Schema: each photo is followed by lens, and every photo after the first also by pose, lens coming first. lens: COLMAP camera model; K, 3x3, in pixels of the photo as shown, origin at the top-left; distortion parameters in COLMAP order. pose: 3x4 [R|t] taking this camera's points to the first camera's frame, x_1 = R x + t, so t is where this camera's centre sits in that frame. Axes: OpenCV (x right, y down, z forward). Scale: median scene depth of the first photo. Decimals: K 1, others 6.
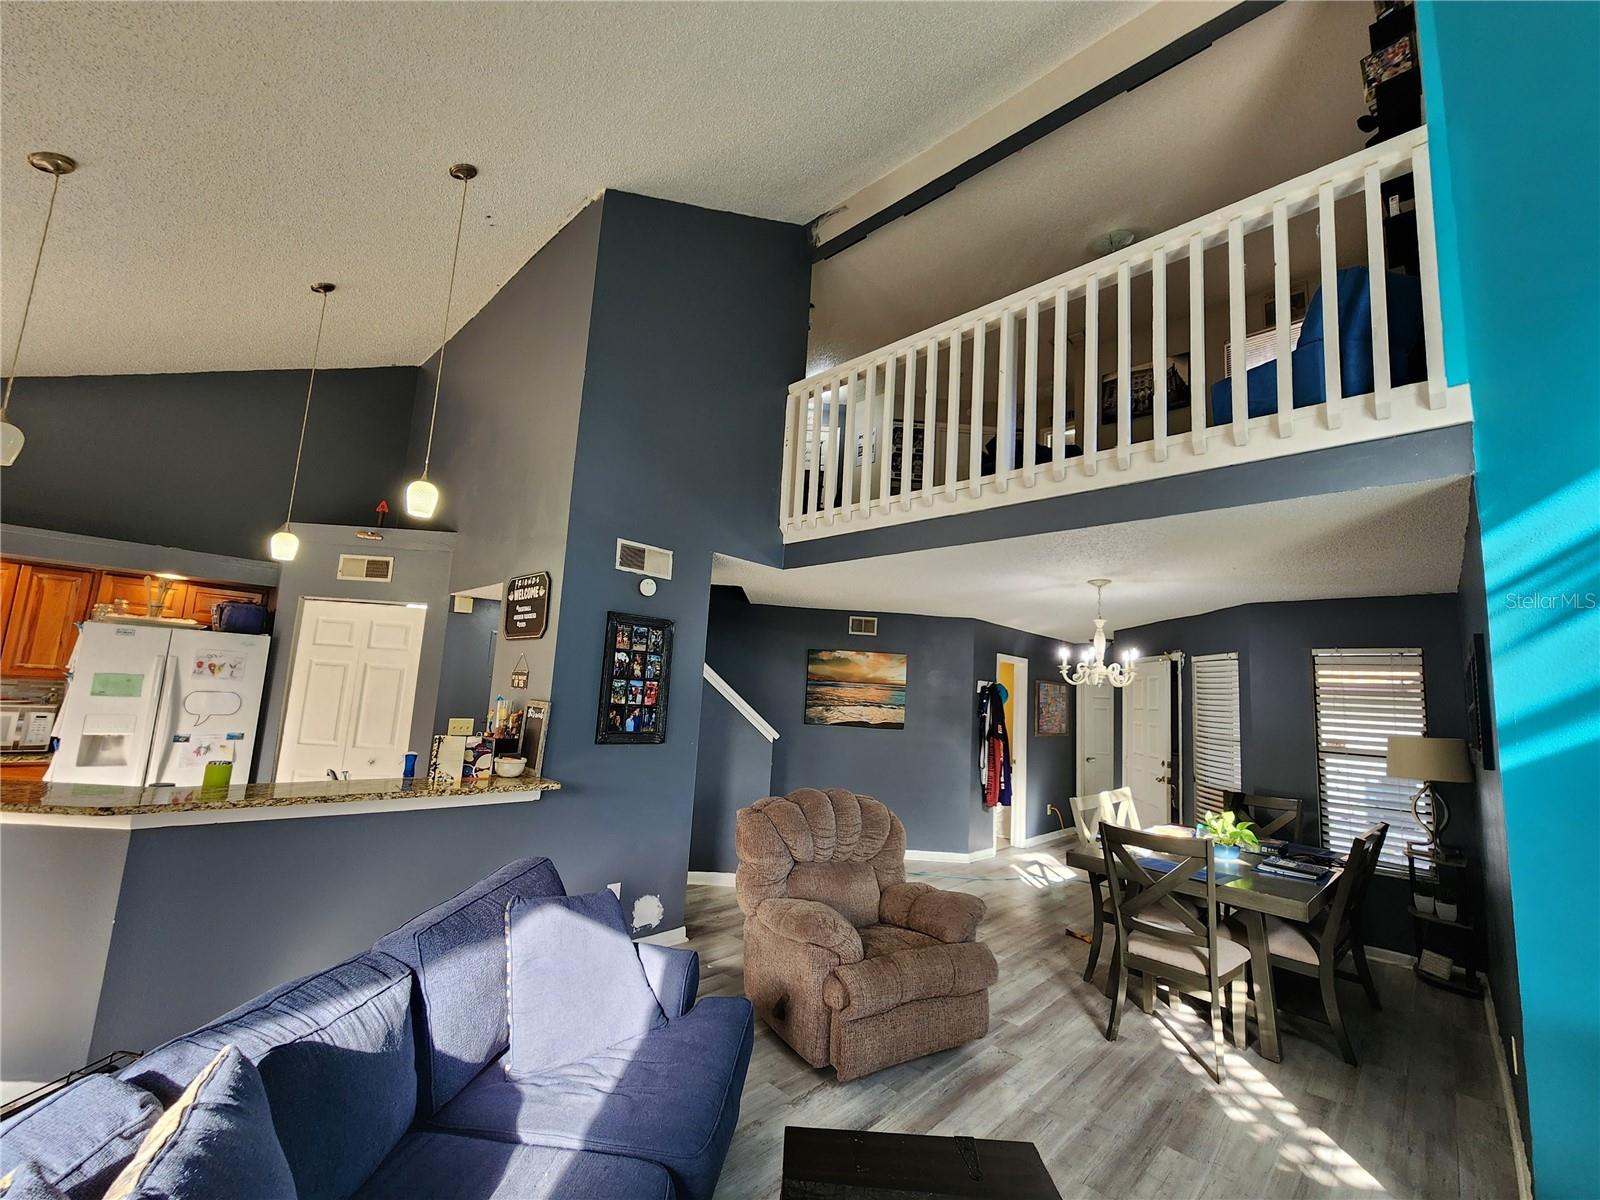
lens RADIAL K [[662.2, 0, 801.2], [0, 662.2, 610.0], [0, 0, 1]] dist [0.002629, -0.000620]
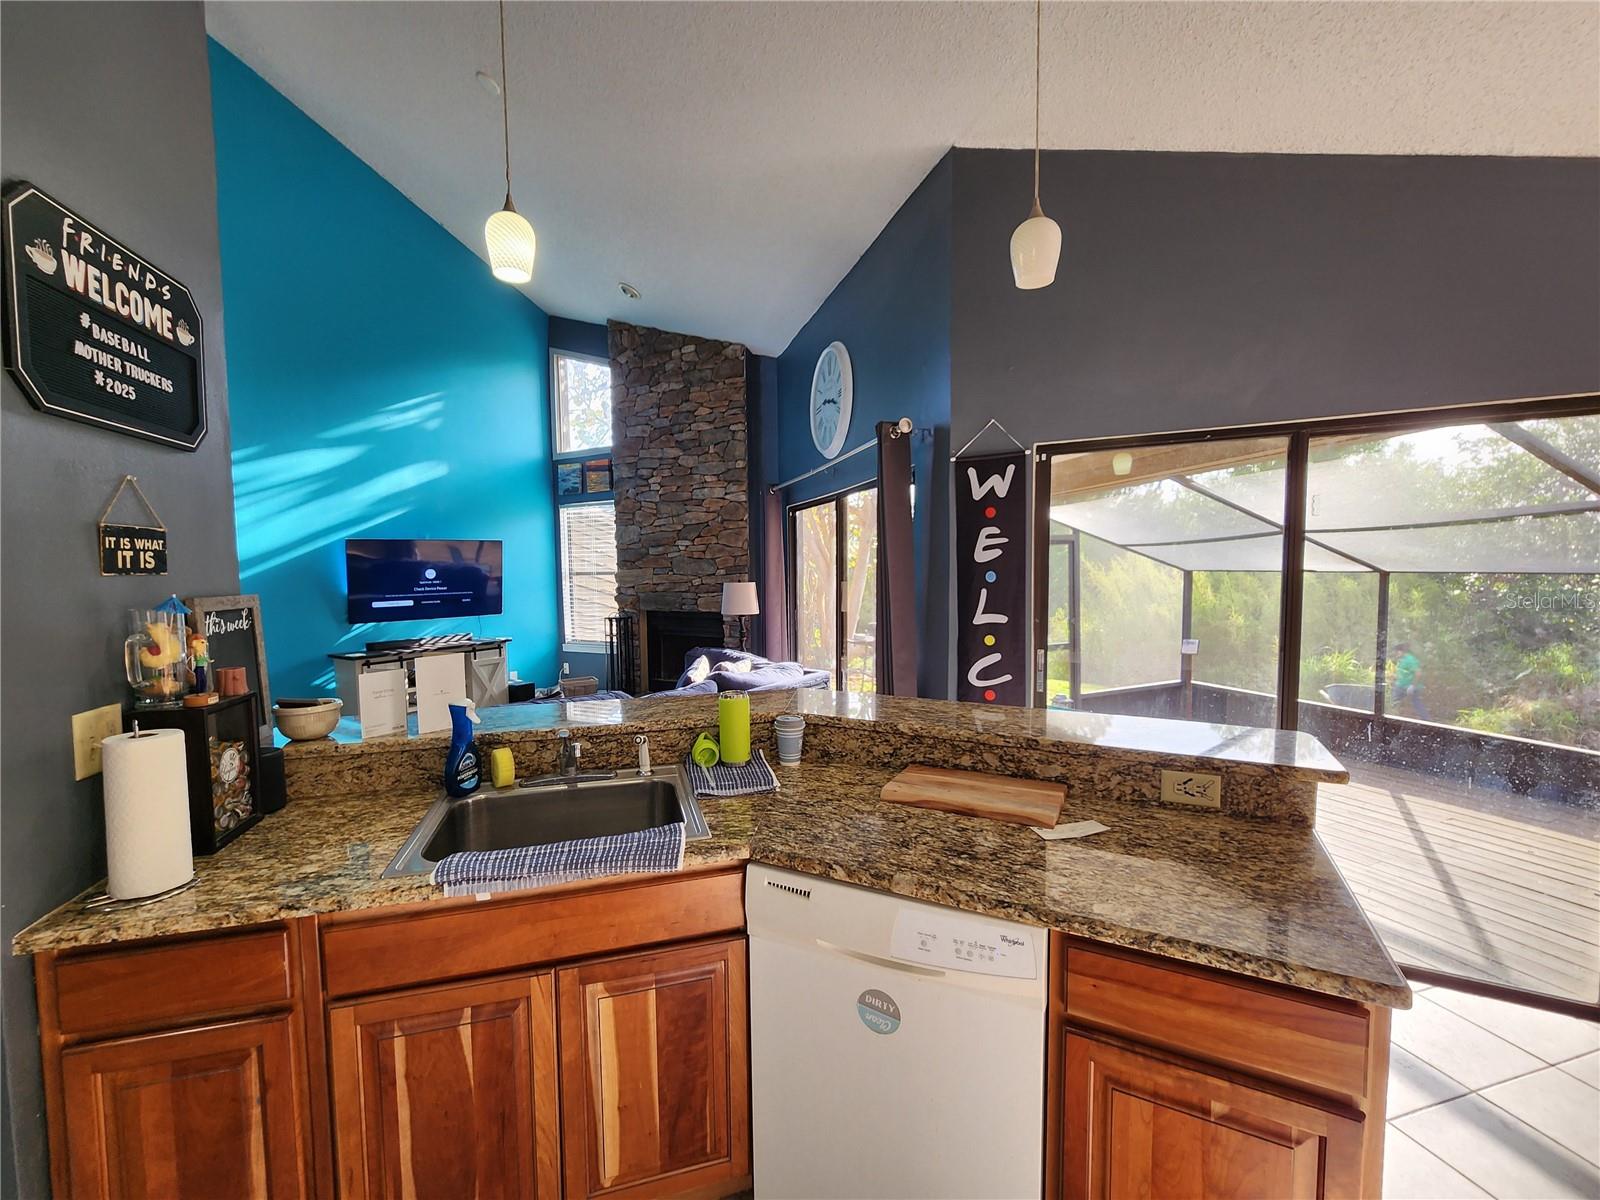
lens RADIAL K [[665.4, 0, 801.6], [0, 665.4, 609.3], [0, 0, 1]] dist [0.000530, 0.000440]
pose [[-0.868370, -0.080559, 0.489331, -0.759570], [-0.103273, 0.994461, -0.019552, 0.088096], [-0.485045, -0.067513, -0.871879, 0.941683]]
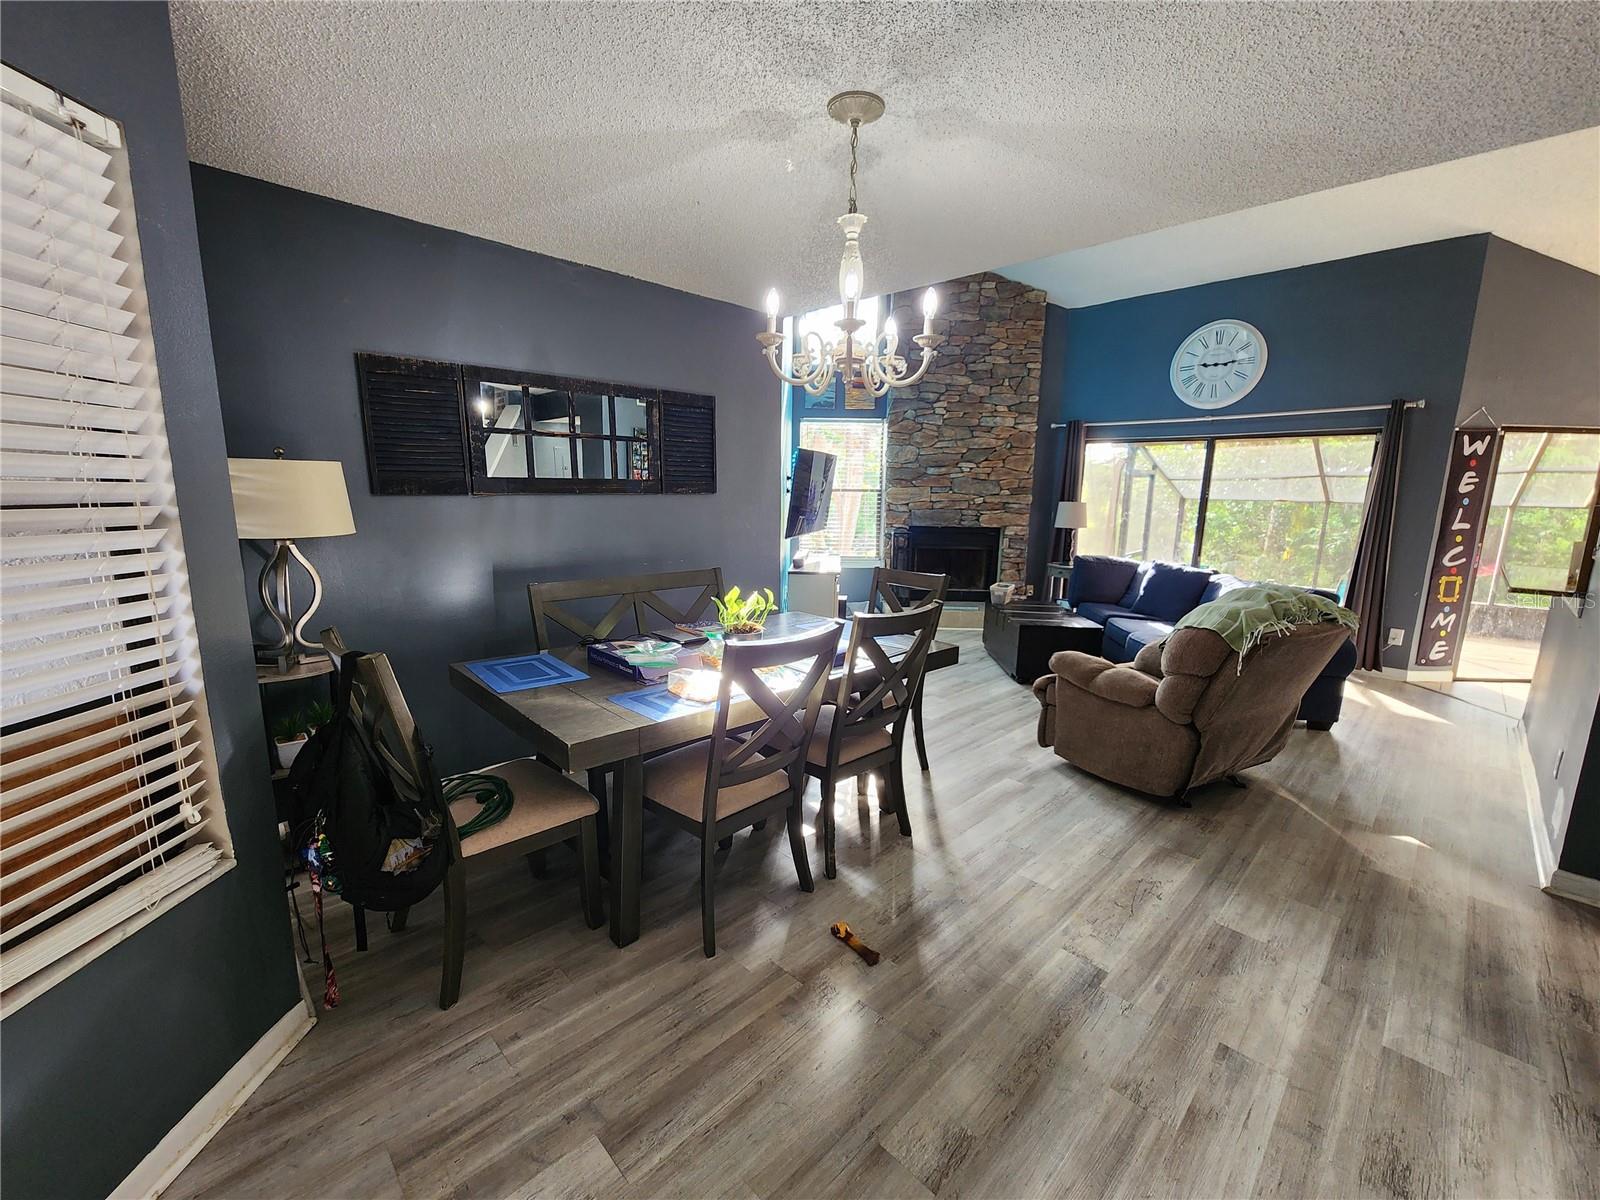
lens RADIAL K [[662.2, 0, 801.2], [0, 662.2, 610.0], [0, 0, 1]] dist [0.002629, -0.000620]
pose [[-0.996807, -0.078922, 0.012122, 0.458068], [-0.078200, 0.995606, 0.051513, 0.232891], [-0.016134, 0.050400, -0.998599, 1.416039]]
